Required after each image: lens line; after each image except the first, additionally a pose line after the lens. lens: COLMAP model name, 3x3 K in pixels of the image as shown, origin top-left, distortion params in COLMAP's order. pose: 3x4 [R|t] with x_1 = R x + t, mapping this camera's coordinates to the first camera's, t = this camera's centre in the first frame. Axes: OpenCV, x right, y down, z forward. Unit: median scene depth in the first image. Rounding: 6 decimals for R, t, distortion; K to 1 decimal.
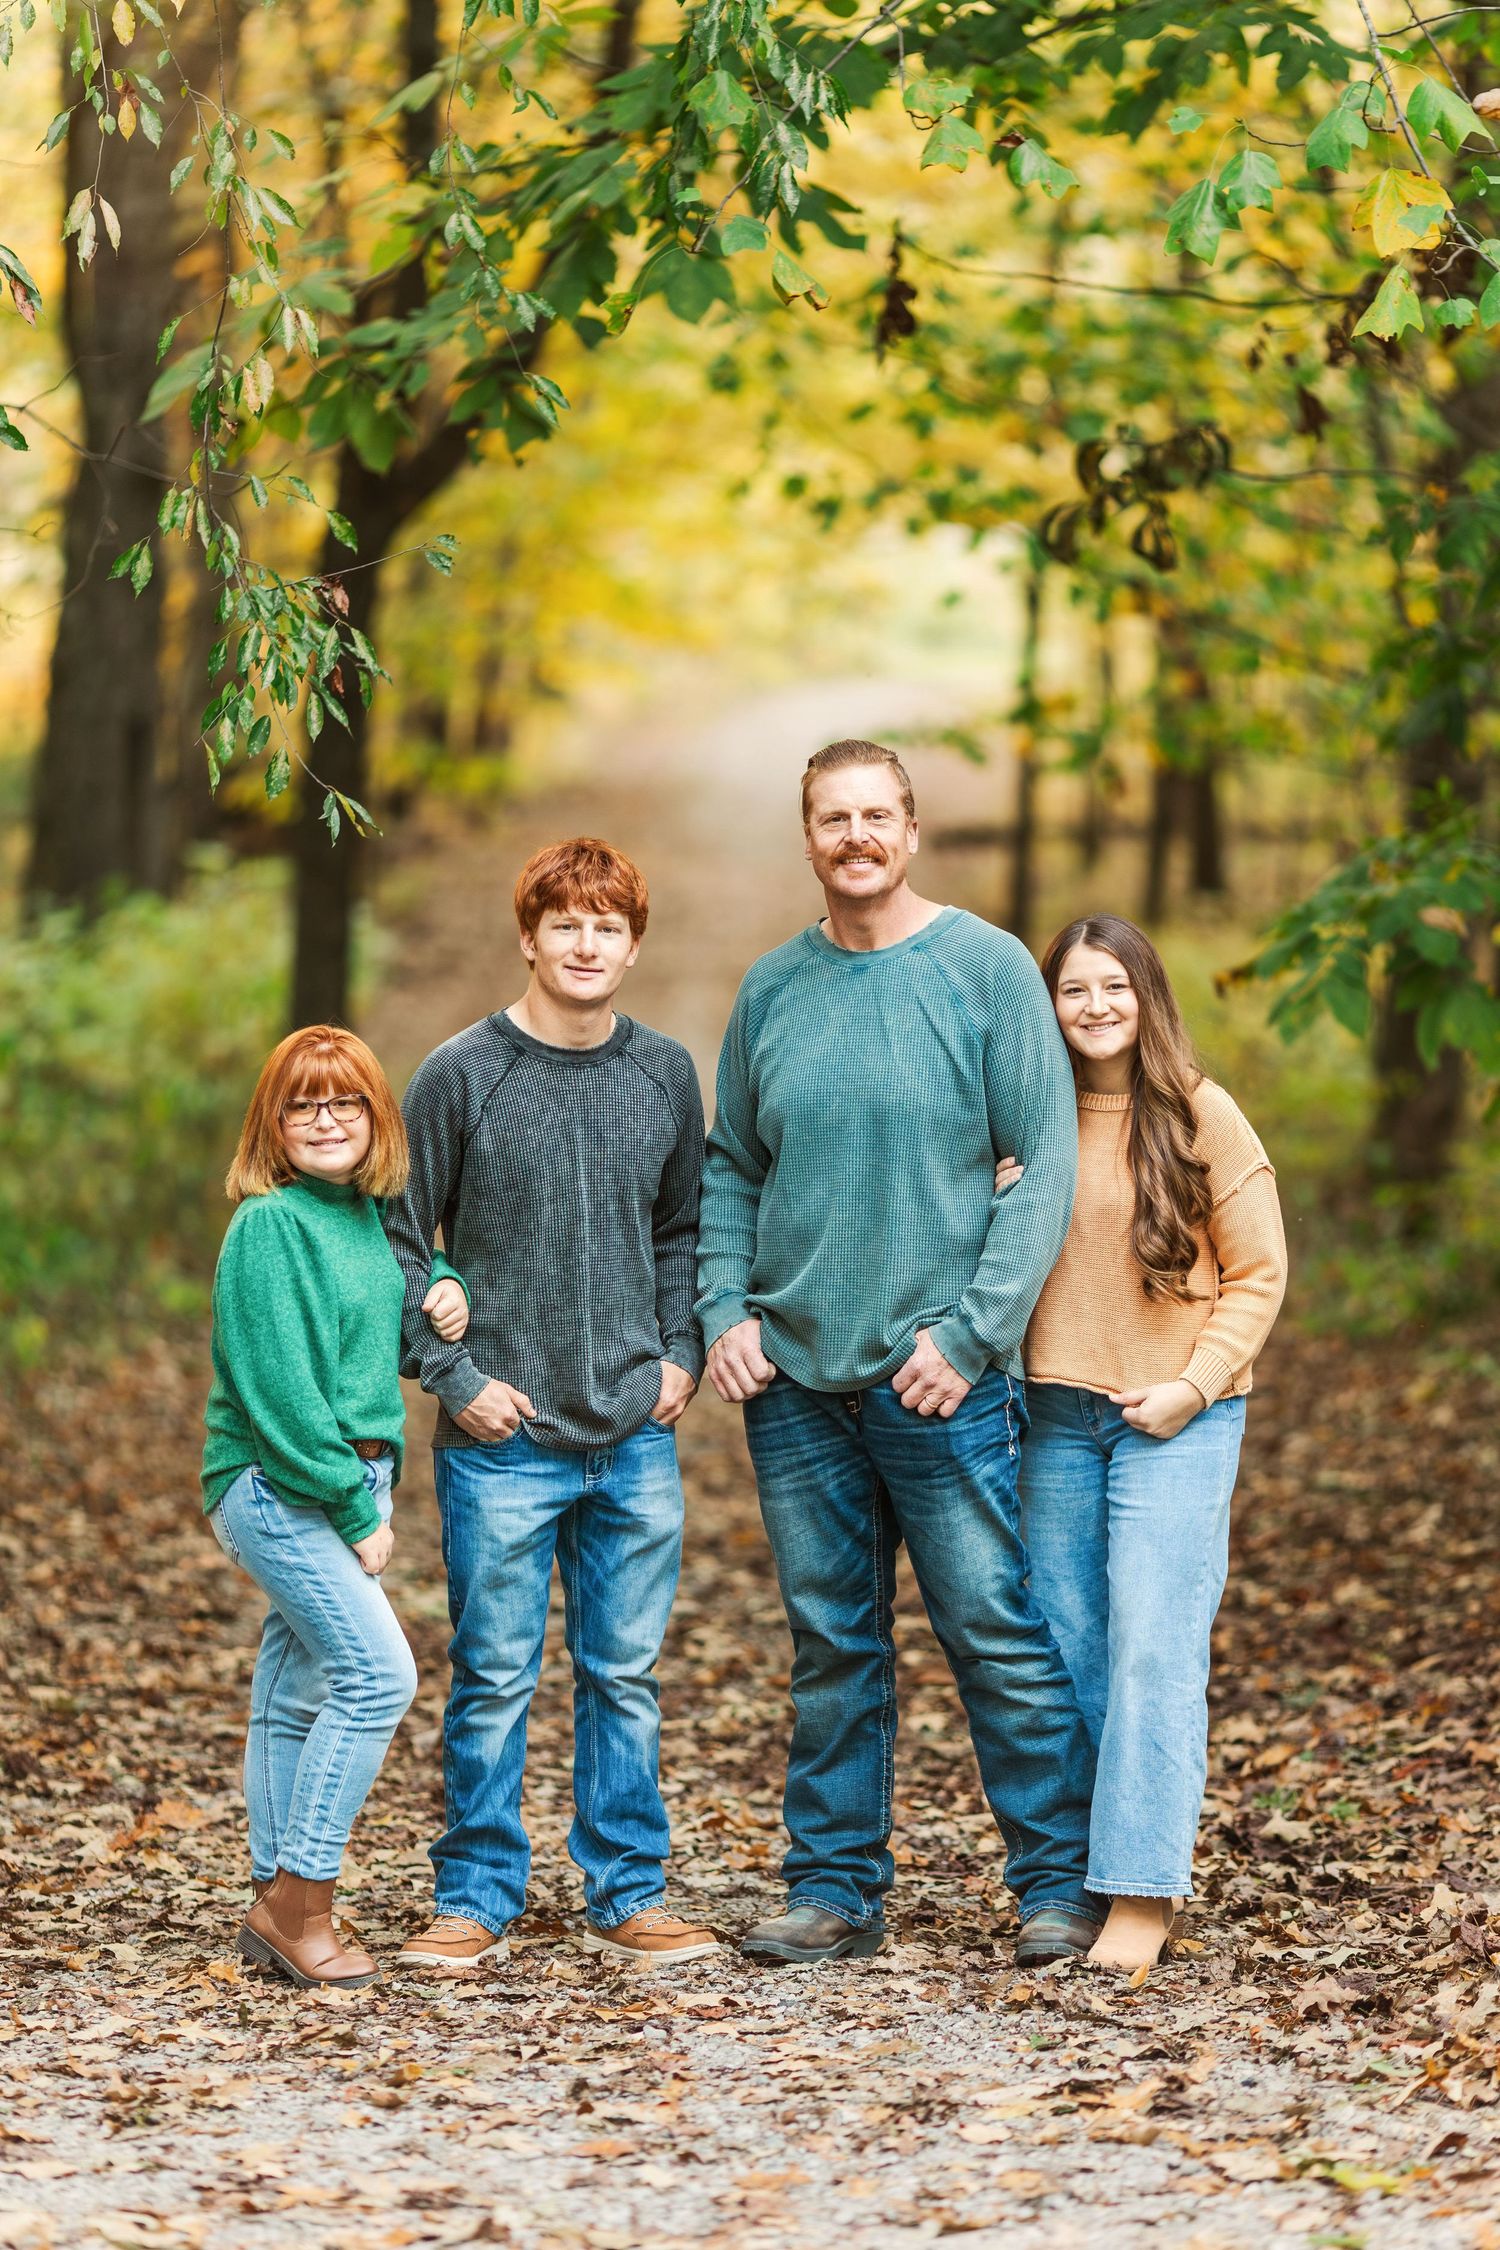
lens RADIAL K [[8782.6, 0, 750.0], [0, 8782.6, 1125.0], [0, 0, 1]] dist [0.120015, 57.542145]
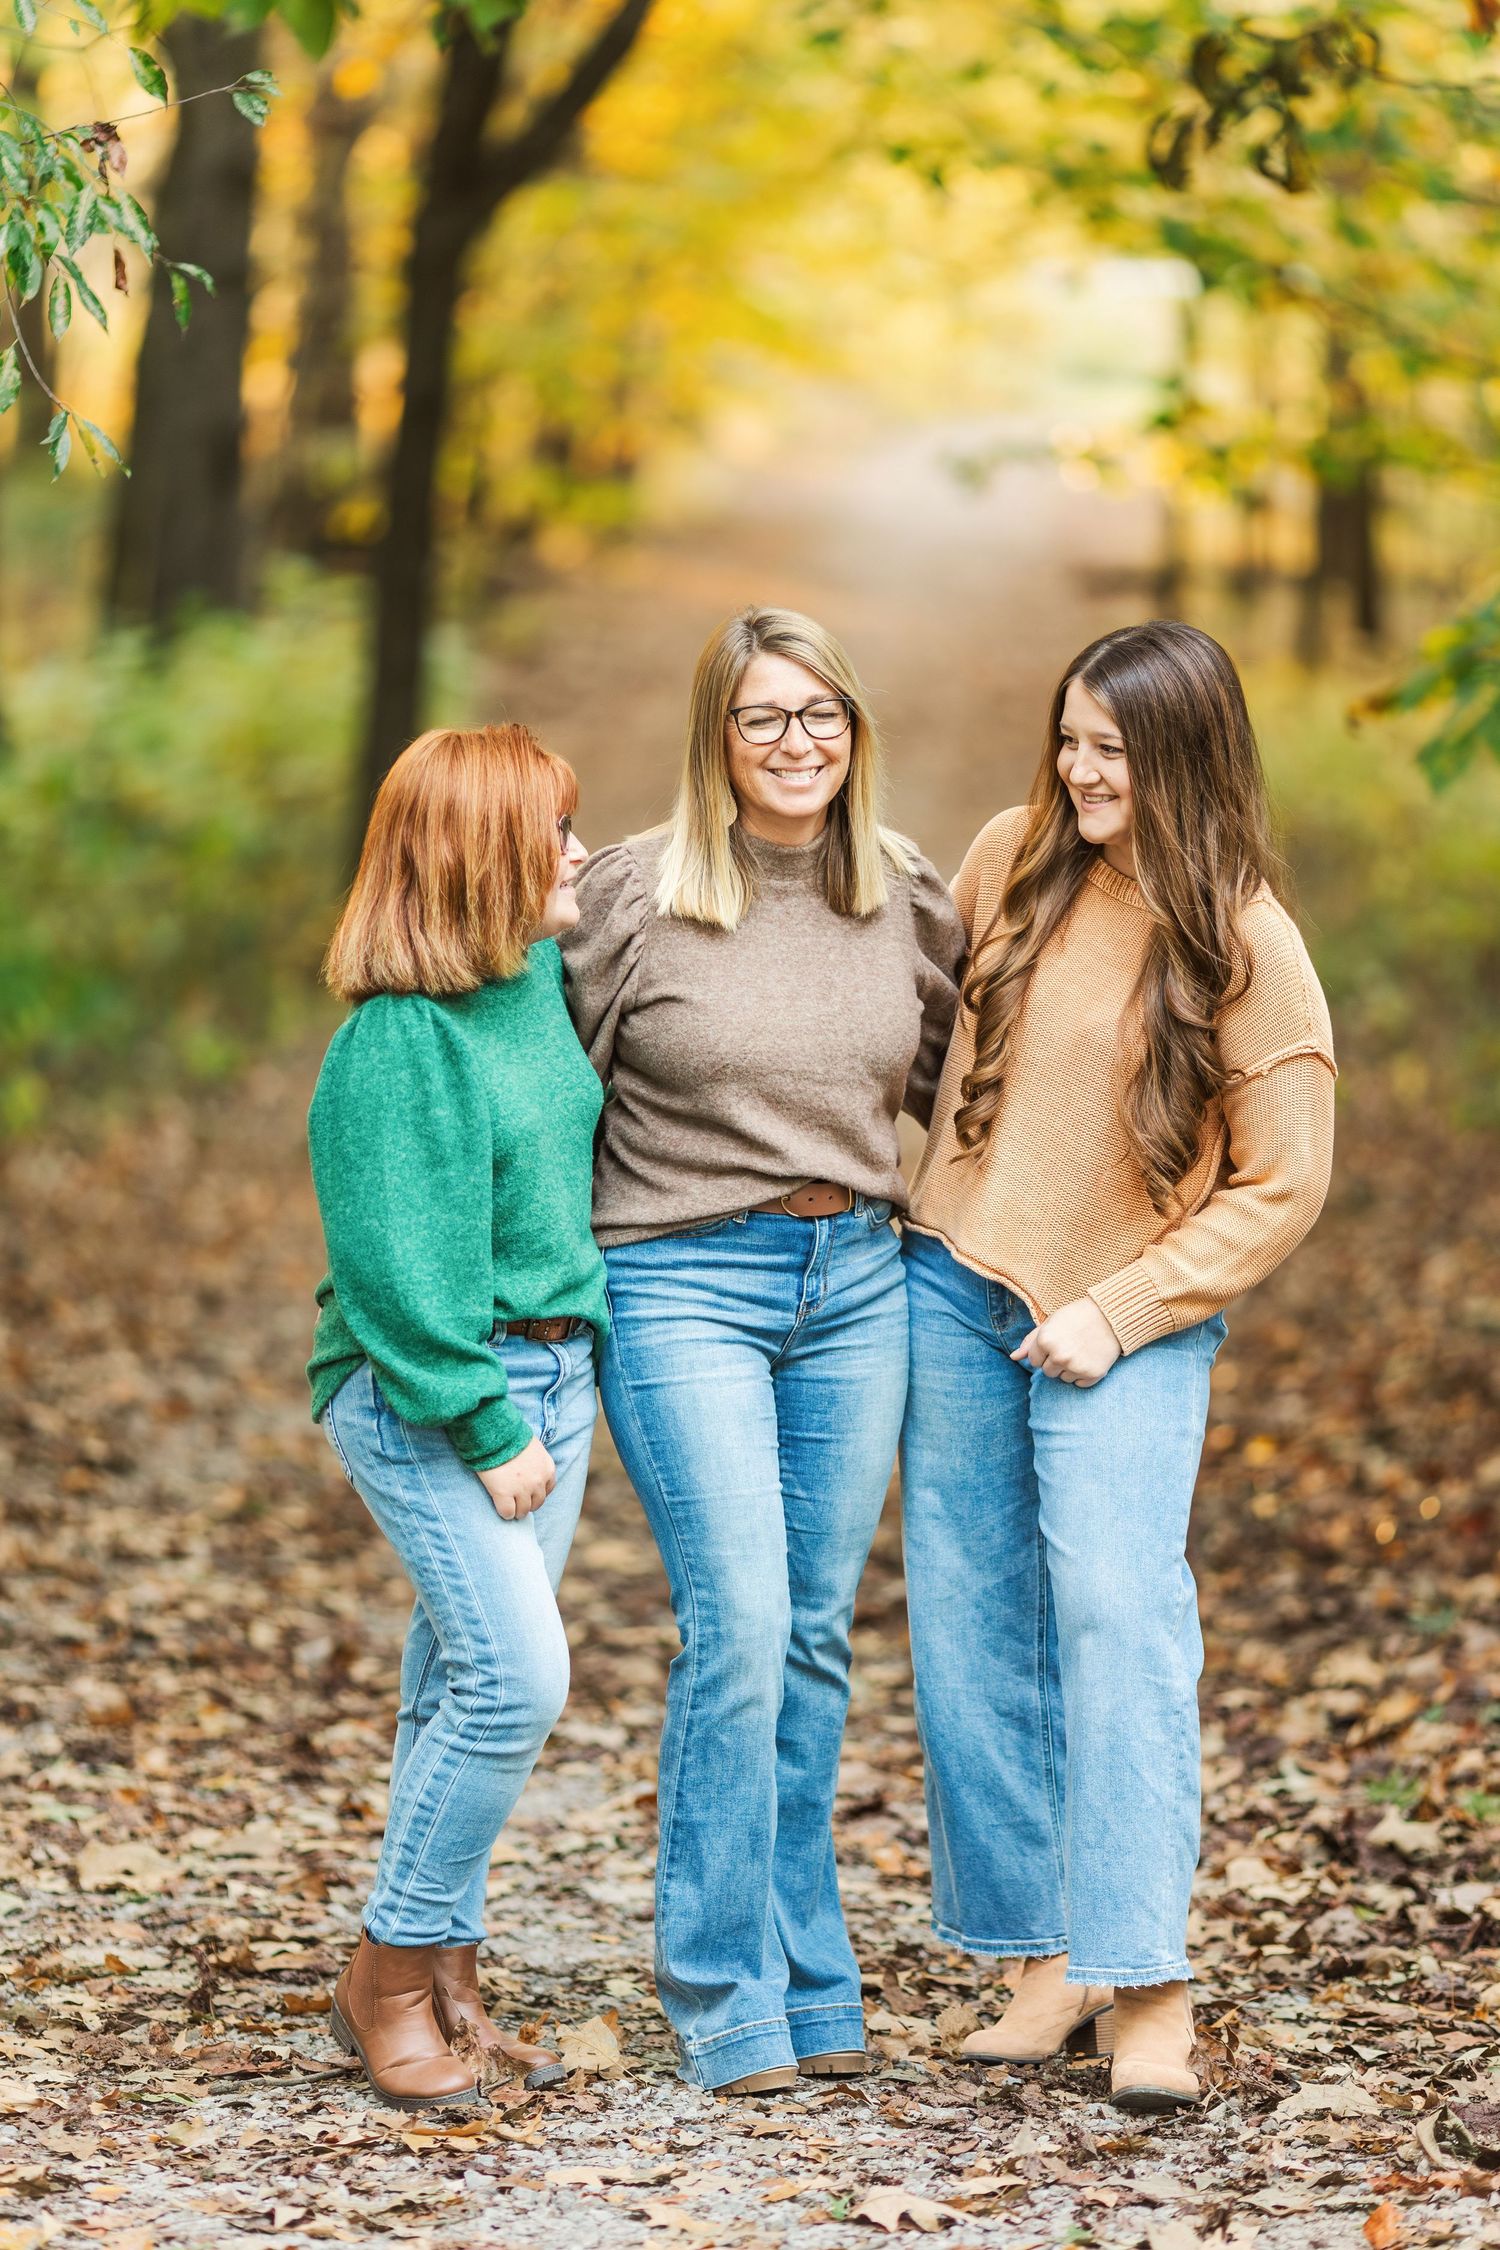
lens RADIAL K [[8782.6, 0, 750.0], [0, 8782.6, 1125.0], [0, 0, 1]] dist [0.120015, 57.542145]
pose [[0.999560, 0.023855, -0.017633, 0.015733], [-0.023353, 0.999331, 0.028160, -0.000485], [0.018293, -0.027735, 0.999448, 0.229911]]
